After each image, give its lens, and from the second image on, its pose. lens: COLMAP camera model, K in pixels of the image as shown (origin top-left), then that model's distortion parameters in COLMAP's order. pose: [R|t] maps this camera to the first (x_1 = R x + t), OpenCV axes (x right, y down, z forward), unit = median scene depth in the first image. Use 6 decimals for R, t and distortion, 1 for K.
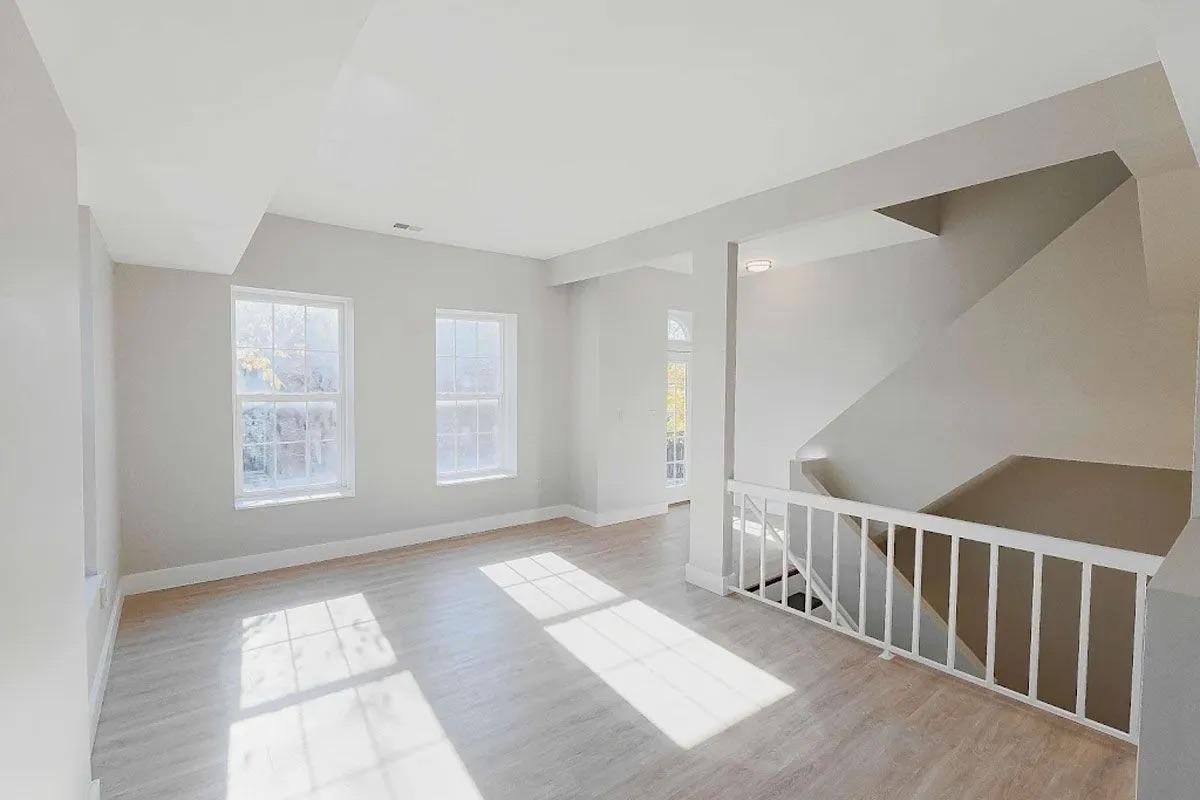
lens RADIAL K [[540.4, 0, 599.4], [0, 540.4, 395.7], [0, 0, 1]] dist [0.017226, -0.000021]
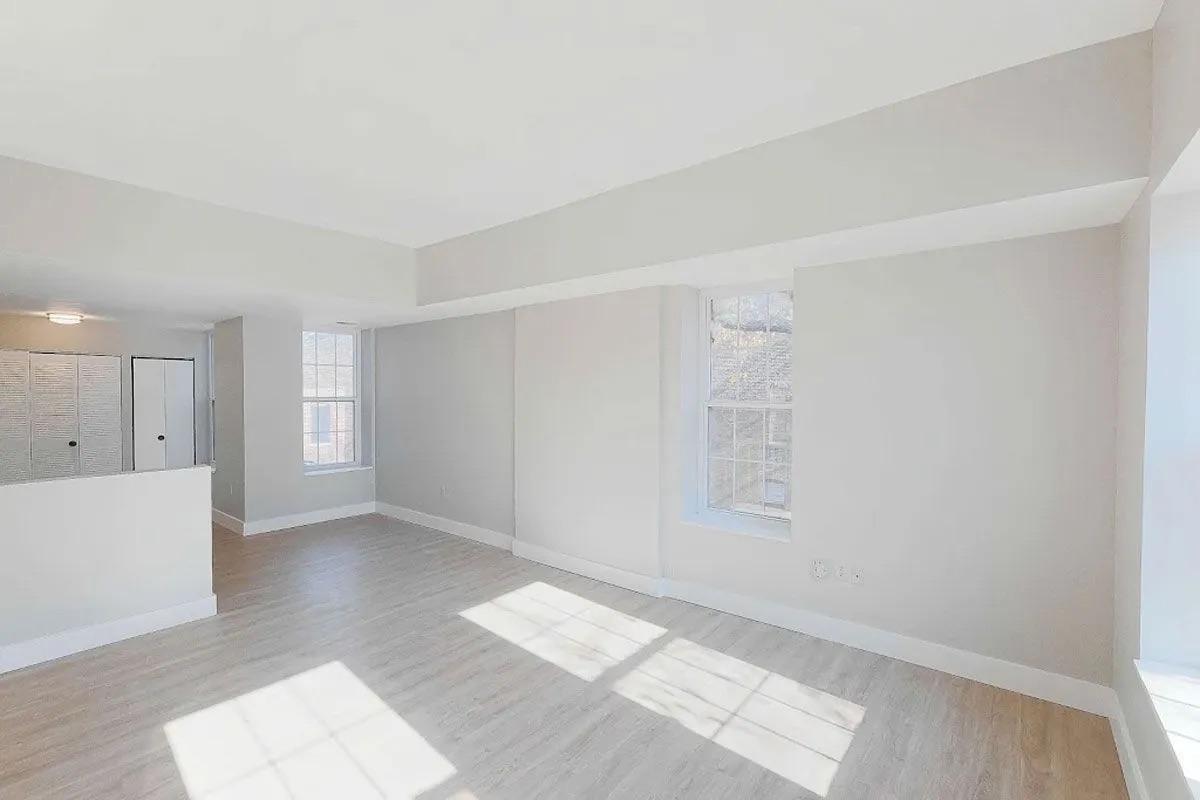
lens RADIAL K [[531.0, 0, 583.6], [0, 531.0, 407.1], [0, 0, 1]] dist [0.012890, -0.000609]
pose [[-0.978370, -0.001330, -0.206858, -0.127490], [-0.012504, 0.998531, 0.052721, -0.047583], [0.206484, 0.054168, -0.976949, 1.791180]]
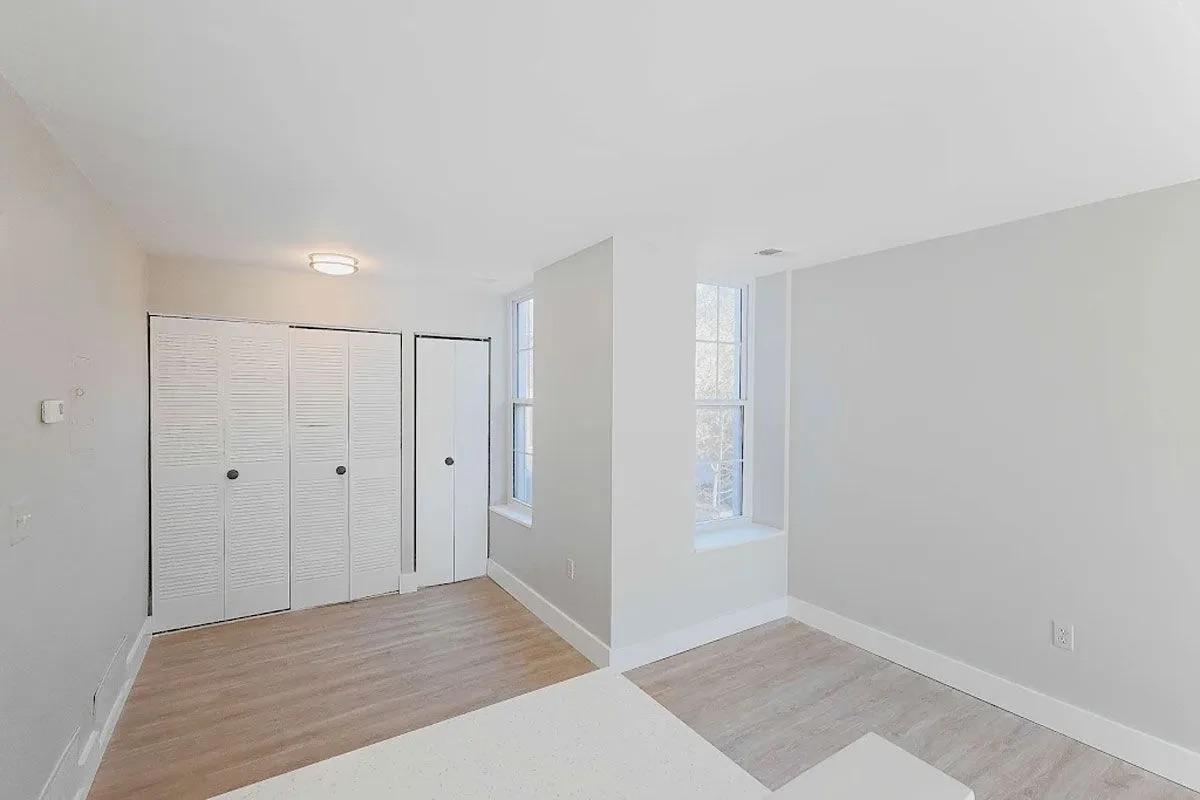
lens RADIAL K [[531.0, 0, 583.6], [0, 531.0, 407.1], [0, 0, 1]] dist [0.012890, -0.000609]
pose [[-0.993800, -0.014423, 0.110240, 0.576029], [-0.009321, 0.998868, 0.046653, 0.002506], [-0.110788, 0.045336, -0.992809, 0.689566]]
